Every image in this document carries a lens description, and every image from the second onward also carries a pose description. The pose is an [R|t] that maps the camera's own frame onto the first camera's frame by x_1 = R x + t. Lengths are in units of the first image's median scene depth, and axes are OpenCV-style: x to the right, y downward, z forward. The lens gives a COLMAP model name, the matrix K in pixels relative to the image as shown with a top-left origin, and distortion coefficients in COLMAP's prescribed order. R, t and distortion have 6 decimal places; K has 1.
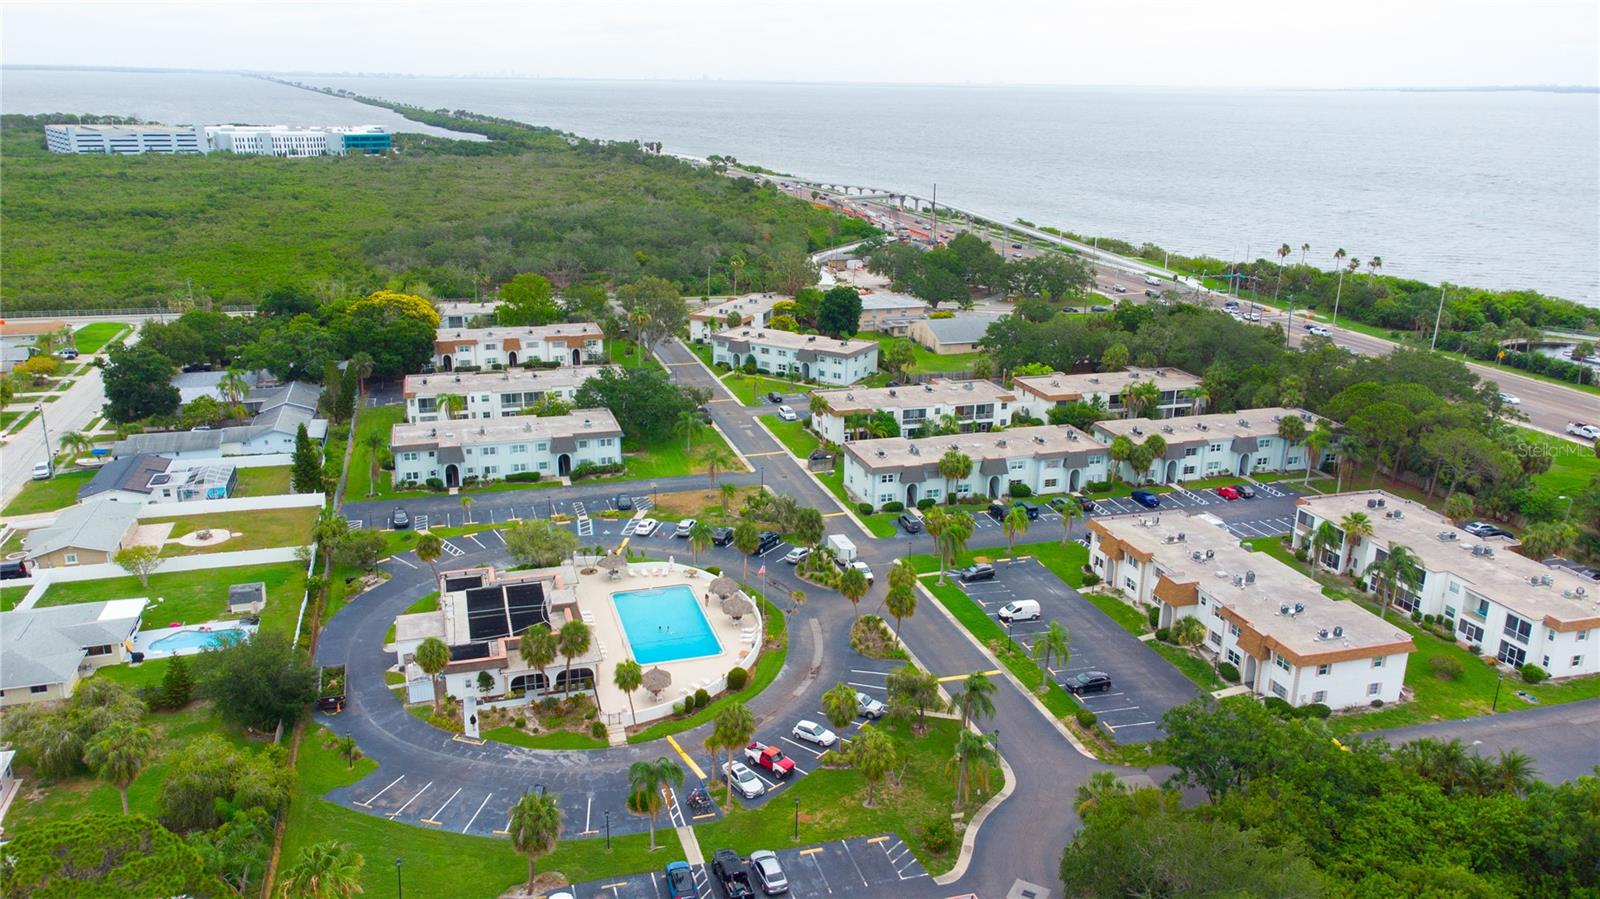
lens RADIAL K [[1188.6, 0, 802.1], [0, 1188.6, 449.2], [0, 0, 1]] dist [0.013464, 0.080624]
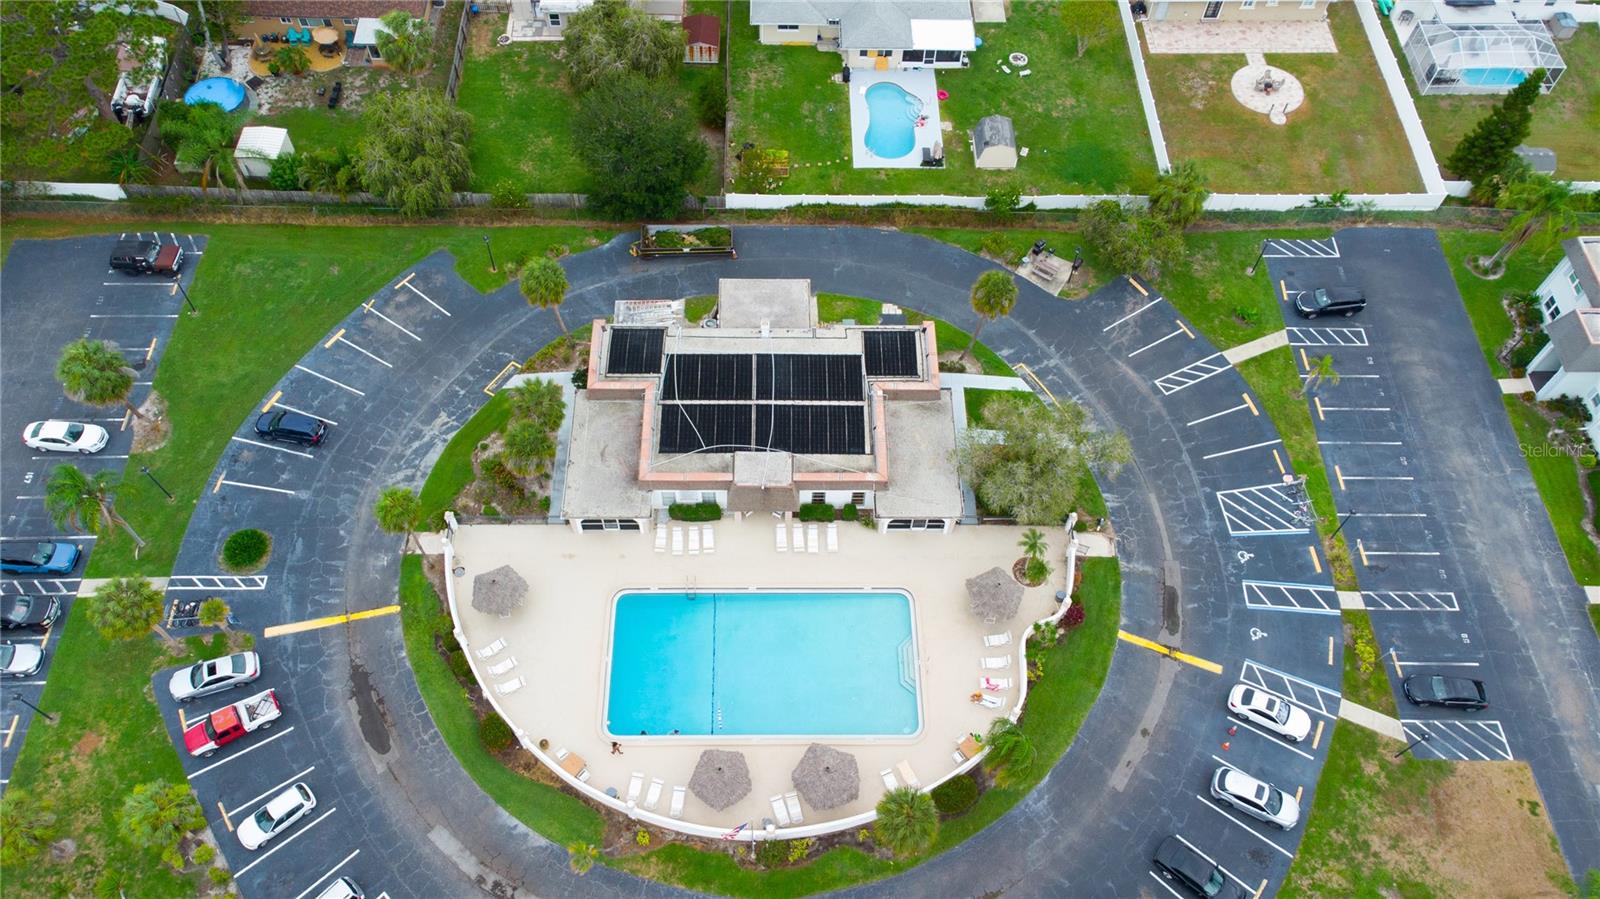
lens RADIAL K [[1188.6, 0, 802.1], [0, 1188.6, 449.2], [0, 0, 1]] dist [0.013464, 0.080624]
pose [[-0.279598, 0.798034, -0.533823, 0.095291], [-0.309753, 0.451292, 0.836892, -0.368824], [0.908778, 0.399347, 0.121013, 0.928403]]
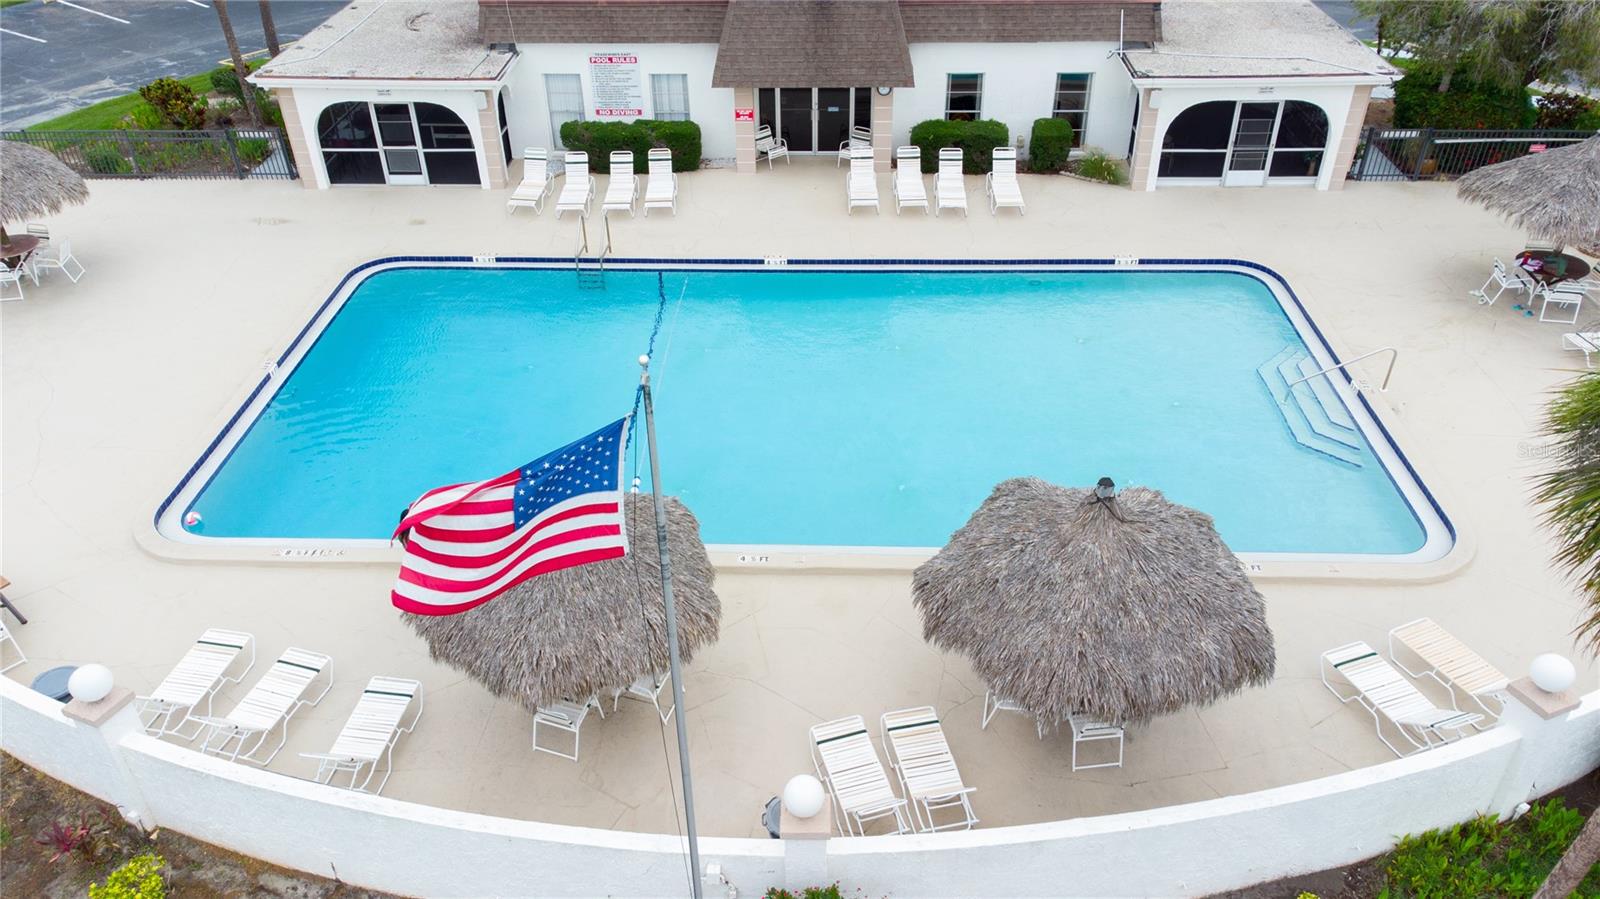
lens RADIAL K [[1188.6, 0, 802.1], [0, 1188.6, 449.2], [0, 0, 1]] dist [0.013464, 0.080624]
pose [[-0.328400, 0.527808, -0.783308, 0.013722], [-0.268452, 0.742946, 0.613159, 0.056567], [0.905587, 0.411642, -0.102292, 1.039747]]
